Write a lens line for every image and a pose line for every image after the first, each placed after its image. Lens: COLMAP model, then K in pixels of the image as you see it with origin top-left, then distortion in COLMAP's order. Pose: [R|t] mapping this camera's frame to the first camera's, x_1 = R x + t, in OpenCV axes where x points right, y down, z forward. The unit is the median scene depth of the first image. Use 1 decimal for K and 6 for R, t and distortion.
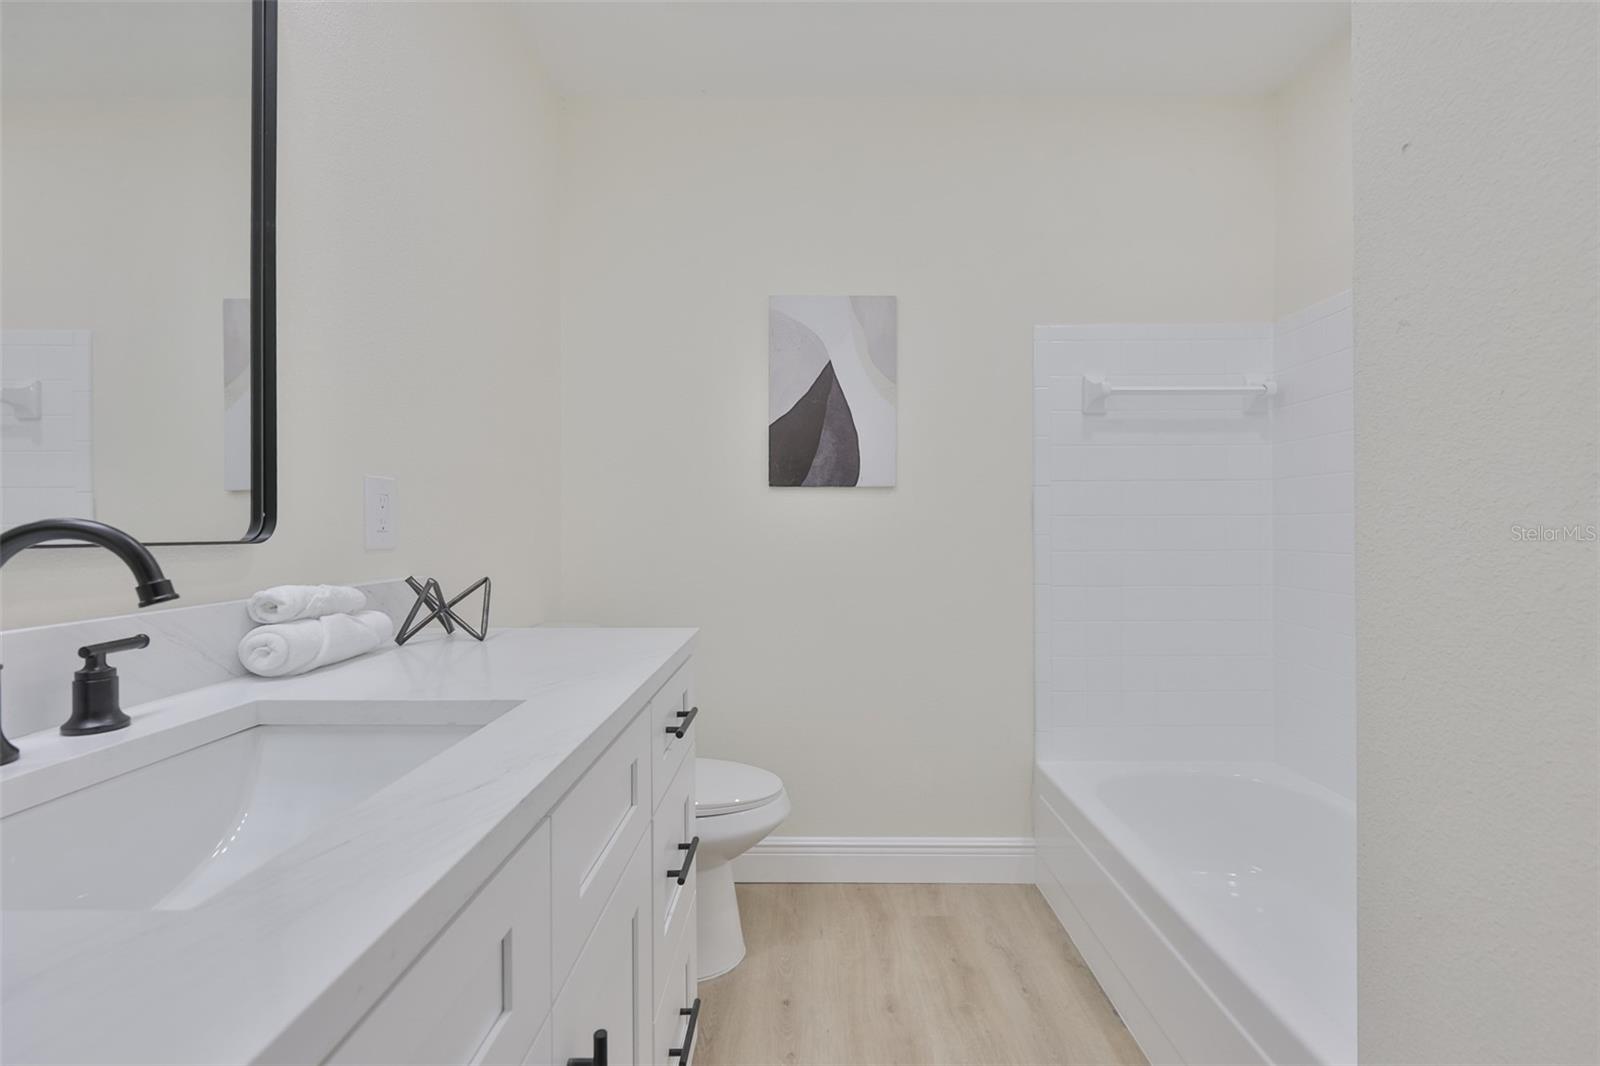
lens RADIAL K [[706.0, 0, 800.8], [0, 706.0, 530.5], [0, 0, 1]] dist [-0.004647, 0.001327]
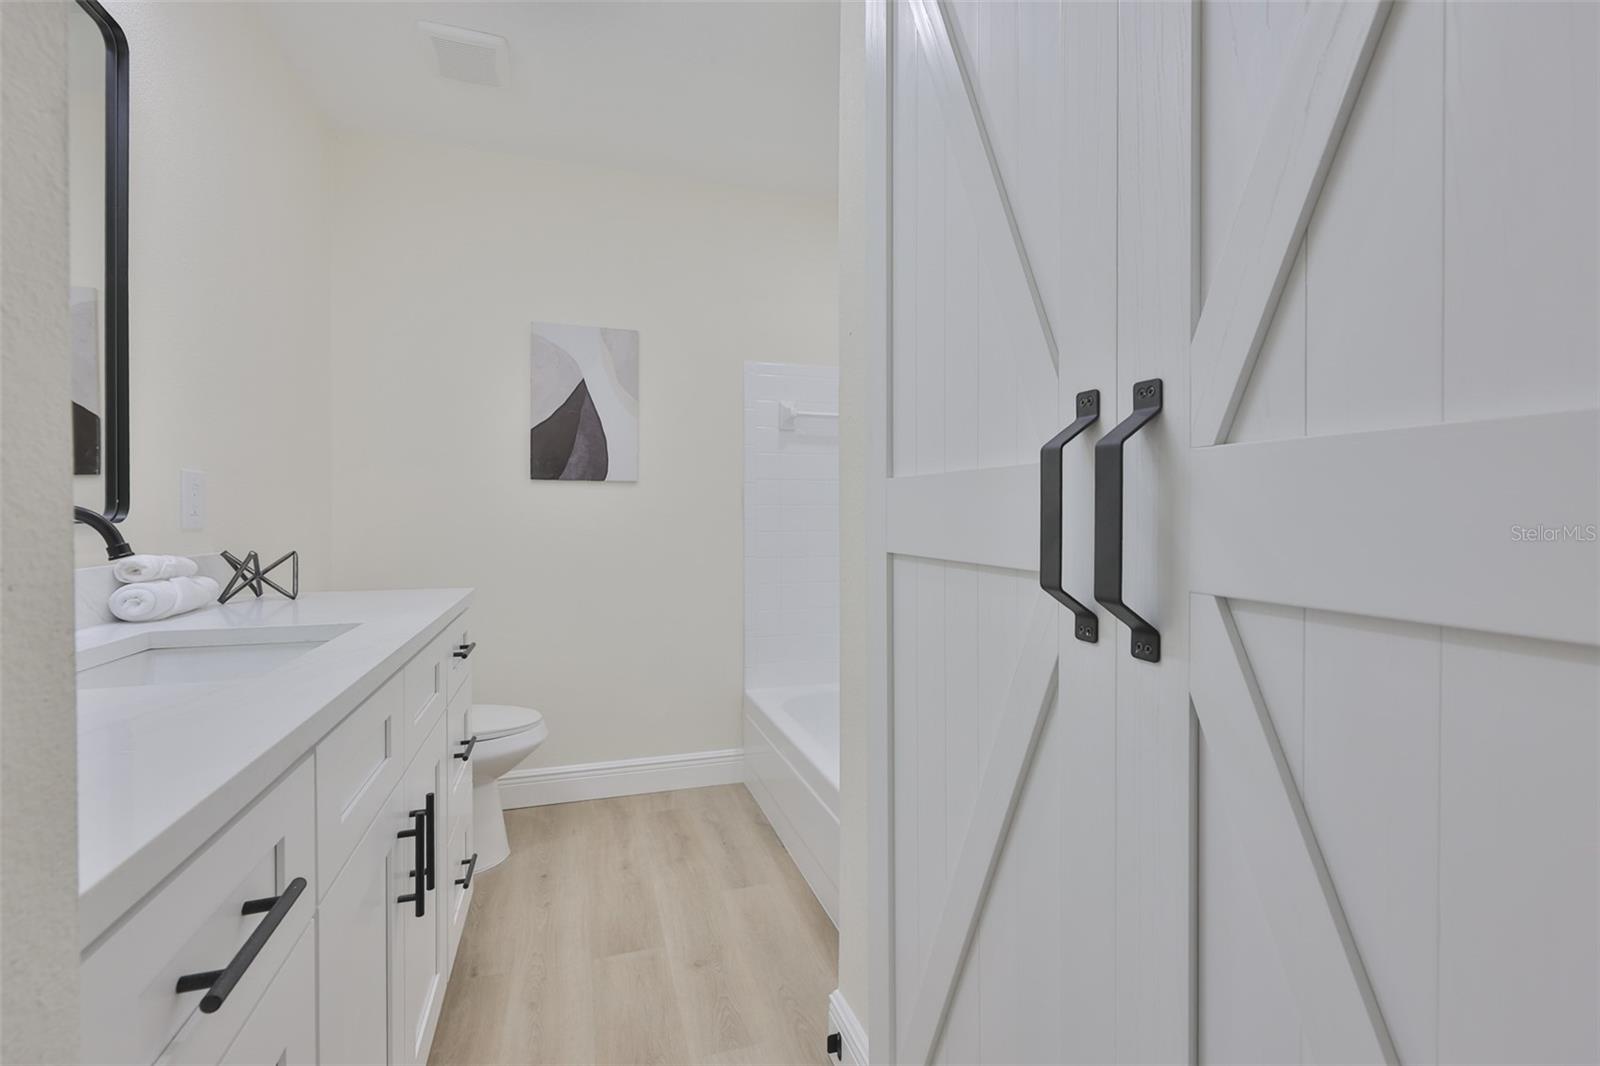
lens RADIAL K [[706.0, 0, 794.5], [0, 706.0, 518.0], [0, 0, 1]] dist [-0.004647, 0.001327]
pose [[0.951402, 0.001874, 0.307946, 0.015690], [-0.001941, 0.999998, -0.000087, 0.003552], [-0.307946, -0.000515, 0.951404, -0.348375]]
